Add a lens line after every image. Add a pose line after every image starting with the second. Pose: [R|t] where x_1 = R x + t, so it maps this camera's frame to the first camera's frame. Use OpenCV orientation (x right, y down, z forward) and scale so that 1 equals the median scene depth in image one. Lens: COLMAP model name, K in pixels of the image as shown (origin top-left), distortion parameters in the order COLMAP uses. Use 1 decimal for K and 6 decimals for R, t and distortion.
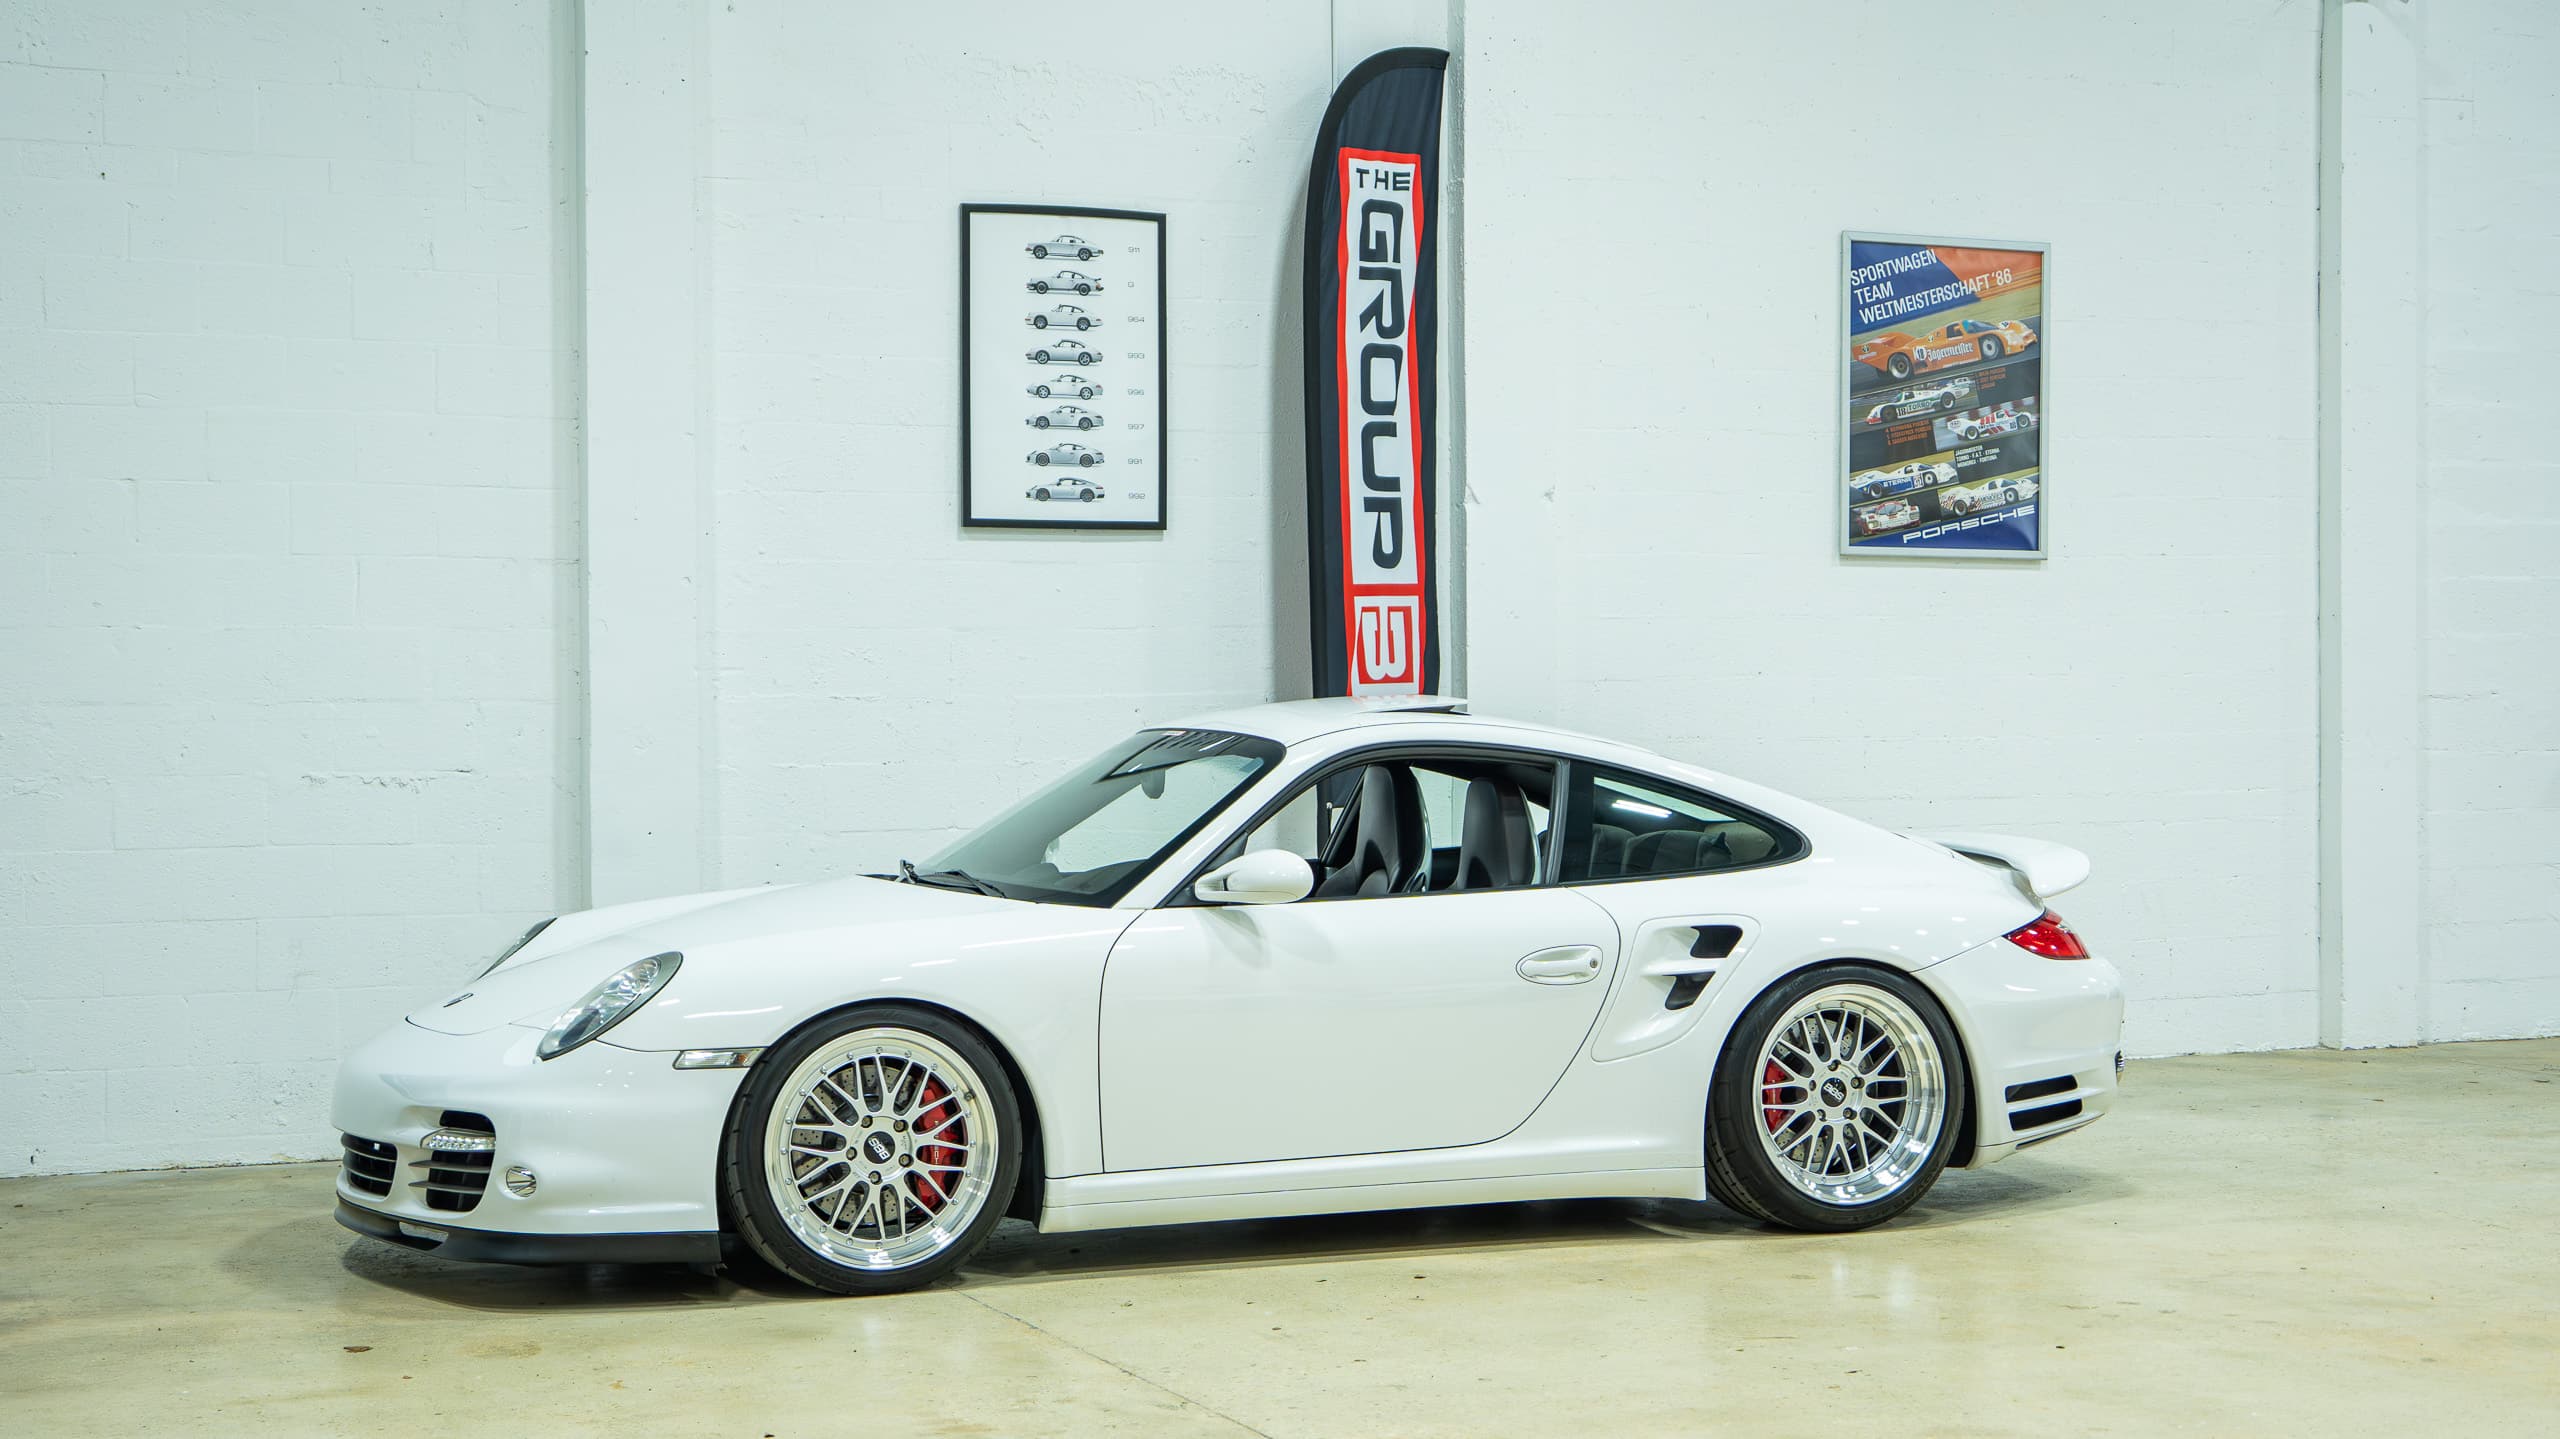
lens RADIAL K [[3881.7, 0, 1271.8], [0, 3881.7, 812.4], [0, 0, 1]] dist [0.029201, 0.098226]
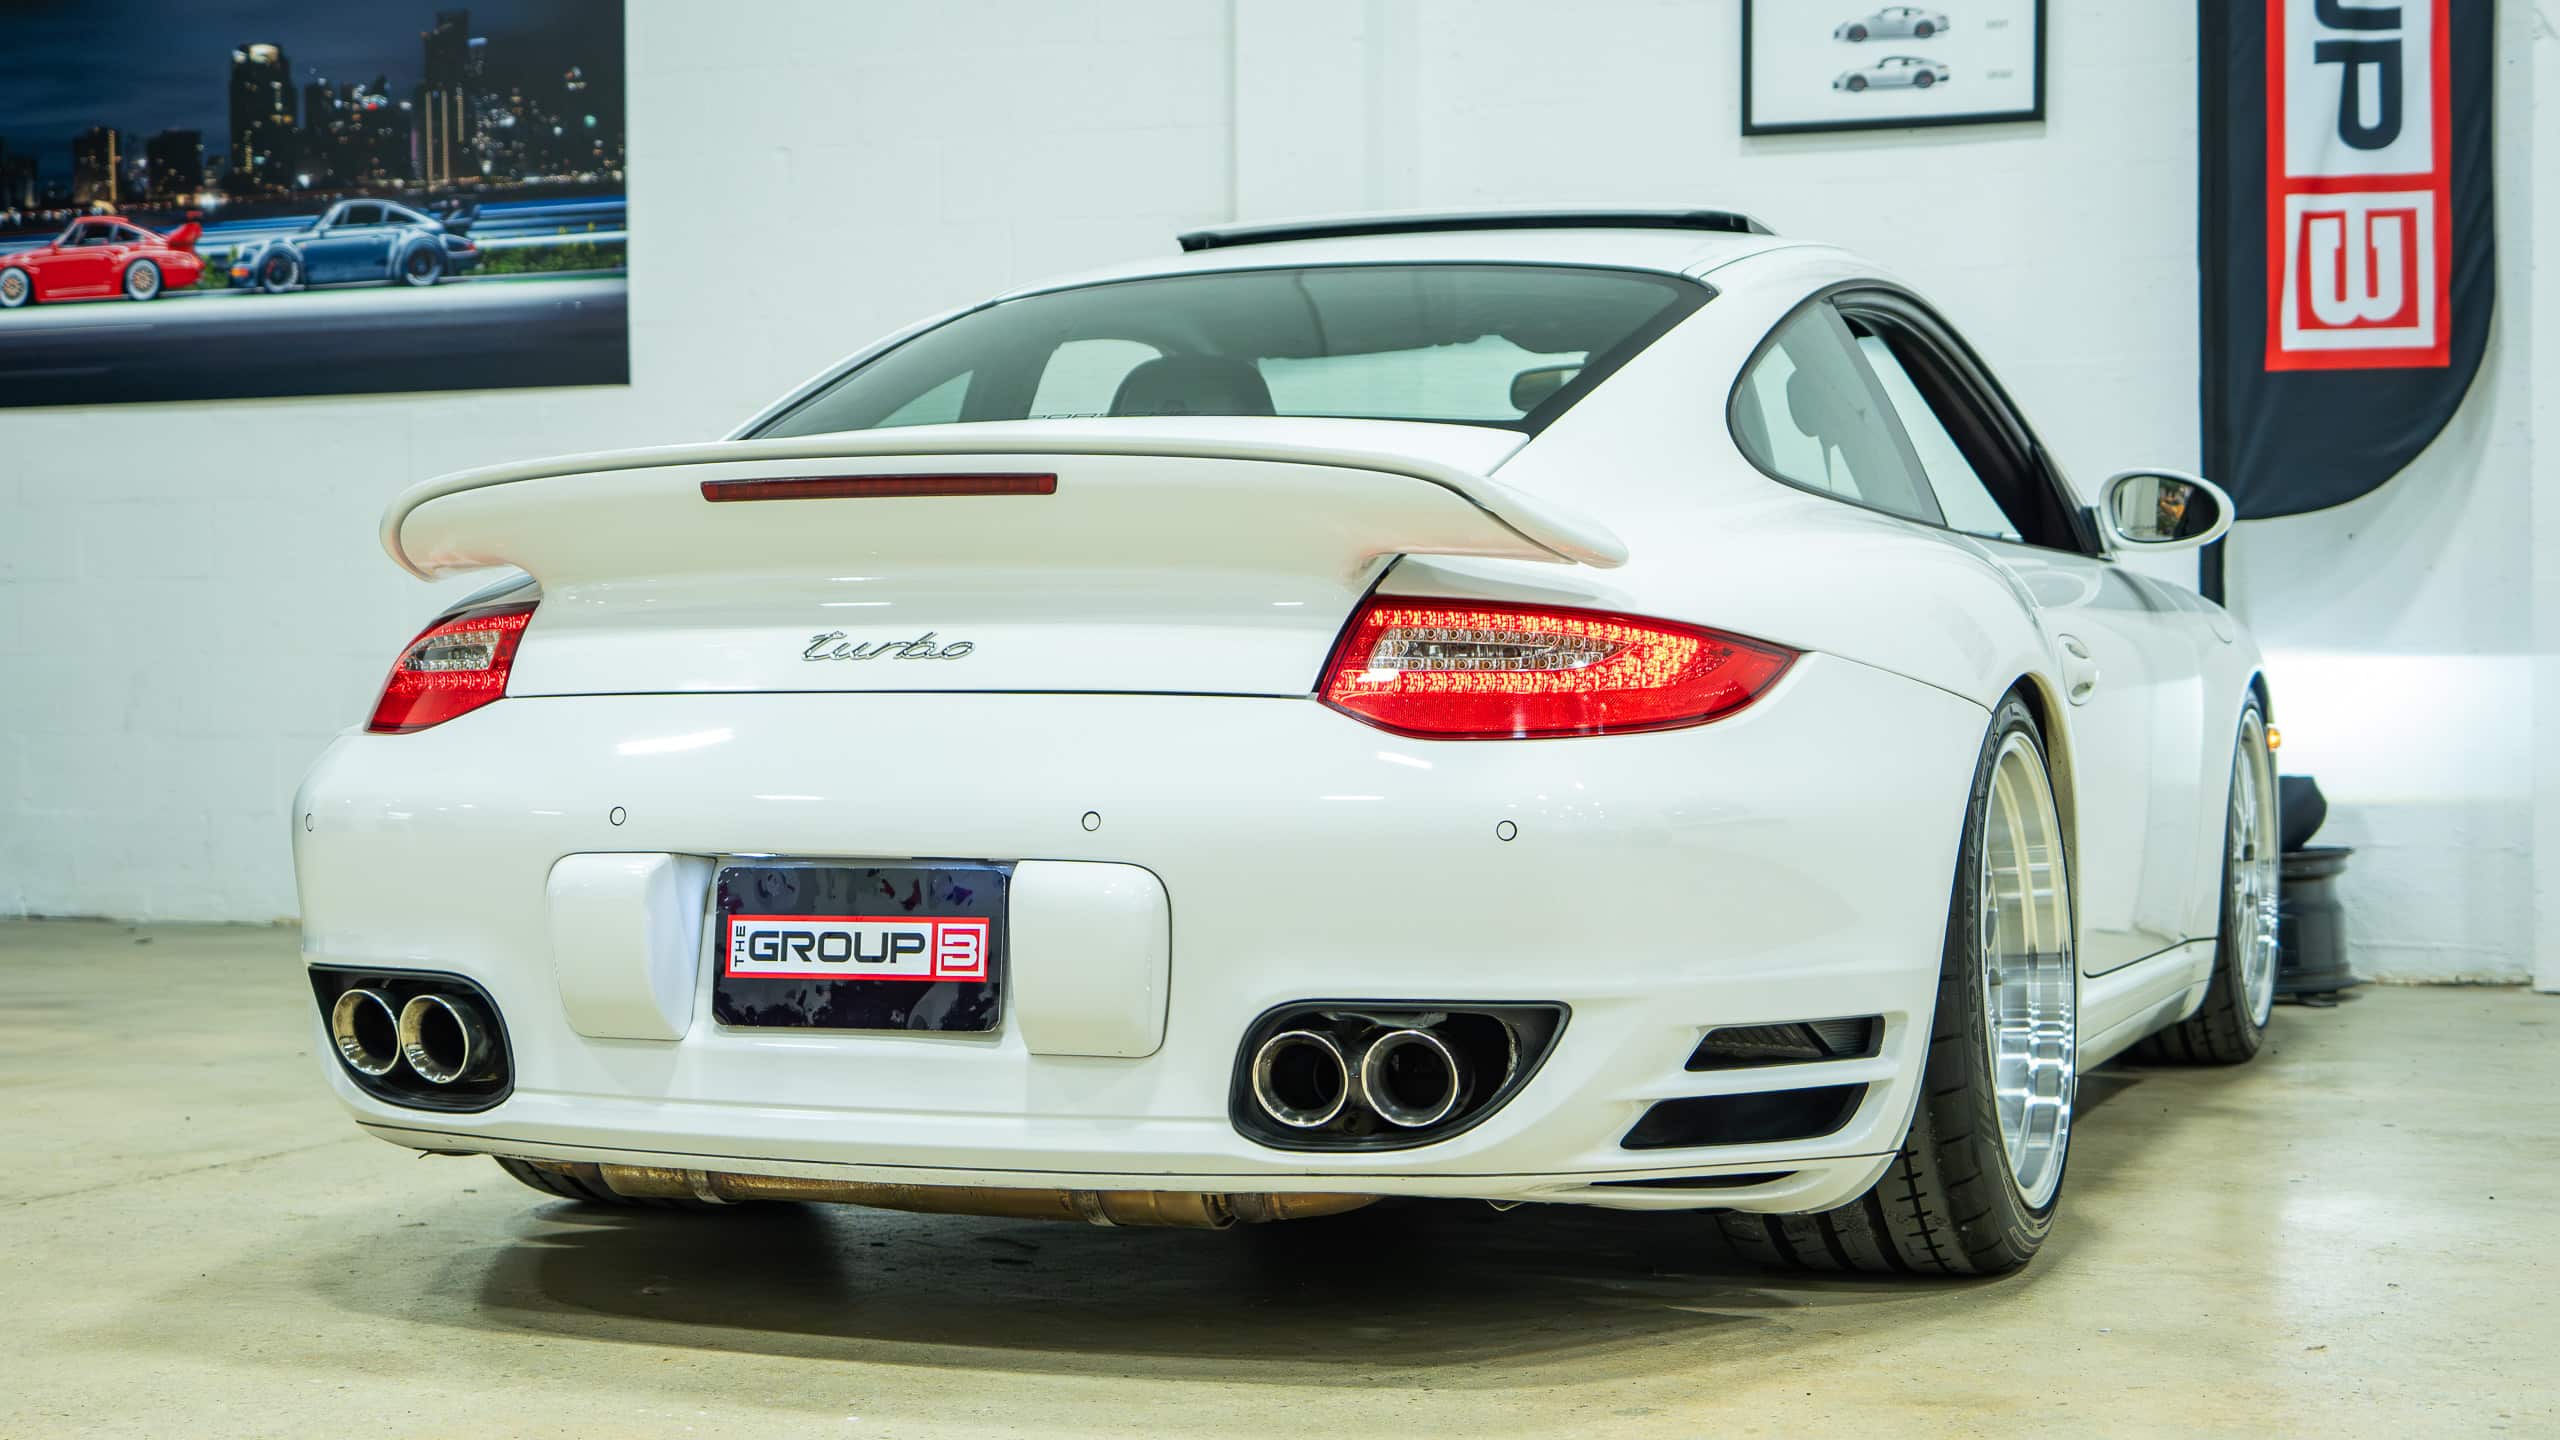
lens RADIAL K [[4037.7, 0, 1213.9], [0, 4037.7, 711.4], [0, 0, 1]] dist [0.032685, 0.106940]
pose [[0.673585, 0.014193, -0.738974, 0.405942], [-0.027658, 0.999599, -0.006012, 0.039920], [0.738592, 0.024488, 0.673707, 0.417979]]
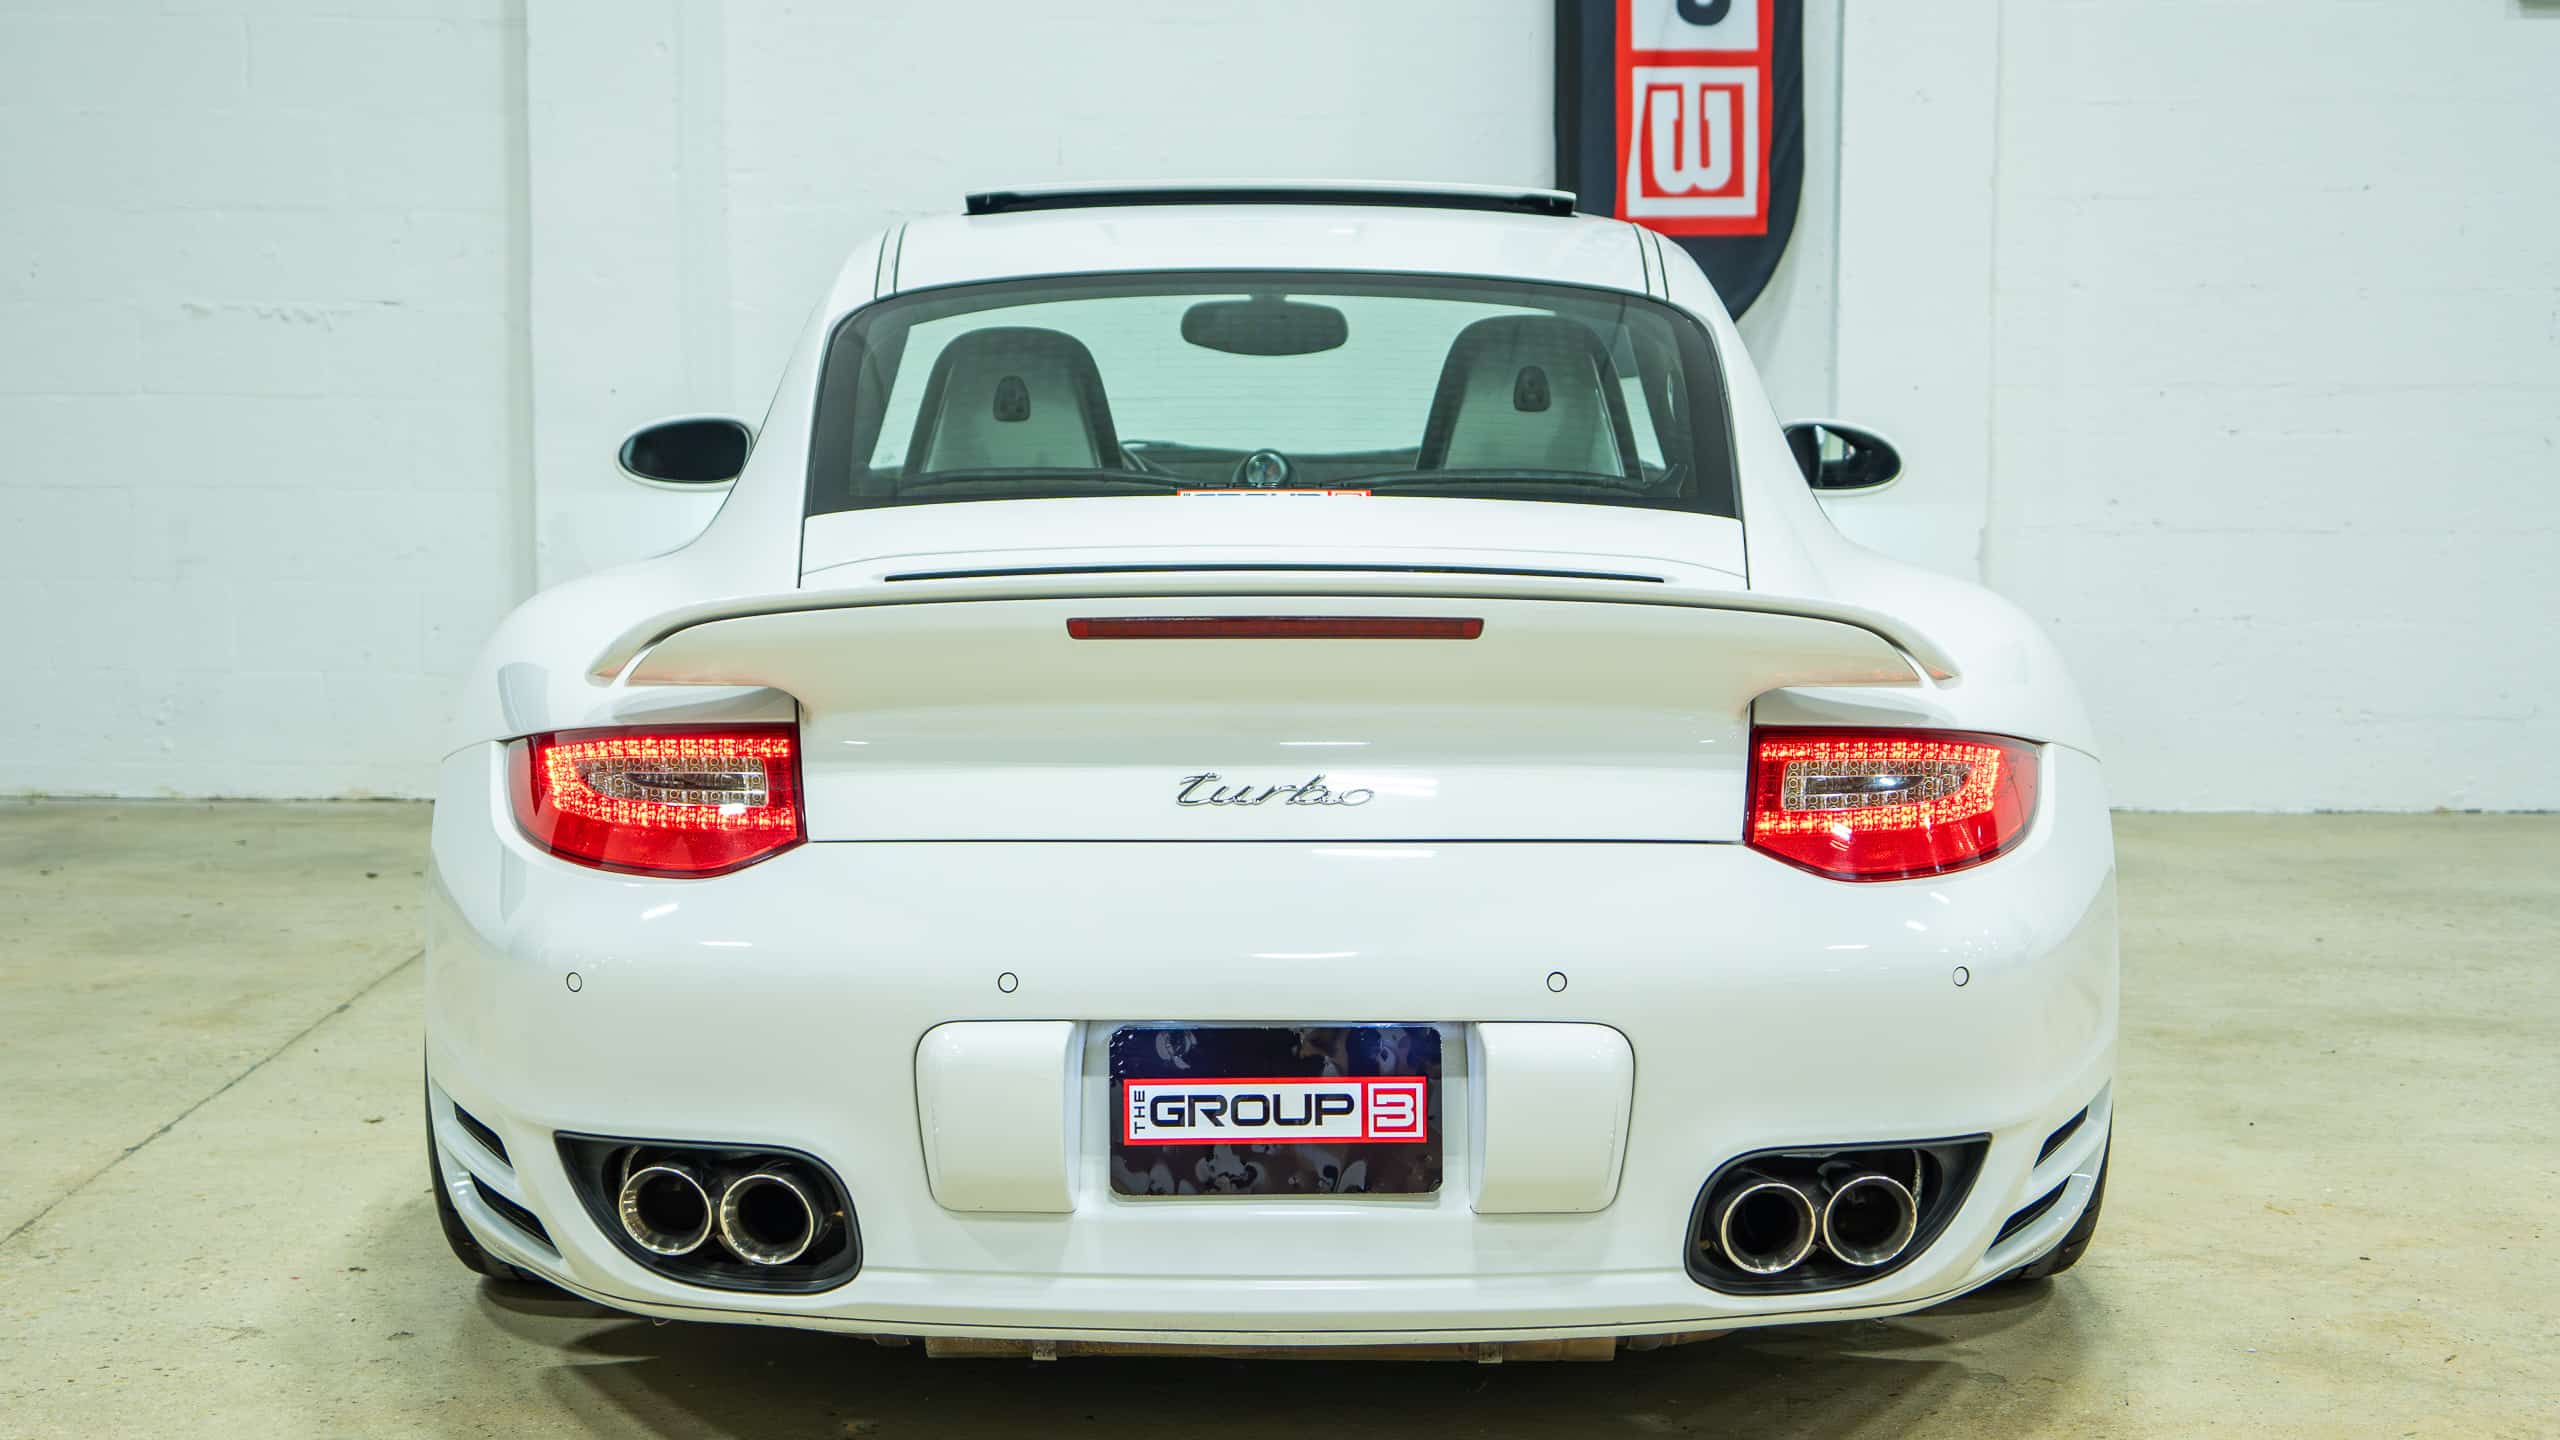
lens RADIAL K [[4038.7, 0, 1280.0], [0, 4038.7, 720.0], [0, 0, 1]] dist [0.048647, 0.024643]
pose [[0.904007, 0.057305, -0.423659, 0.273843], [-0.023811, 0.996186, 0.083938, -0.000052], [0.426854, -0.065793, 0.901924, 0.332684]]
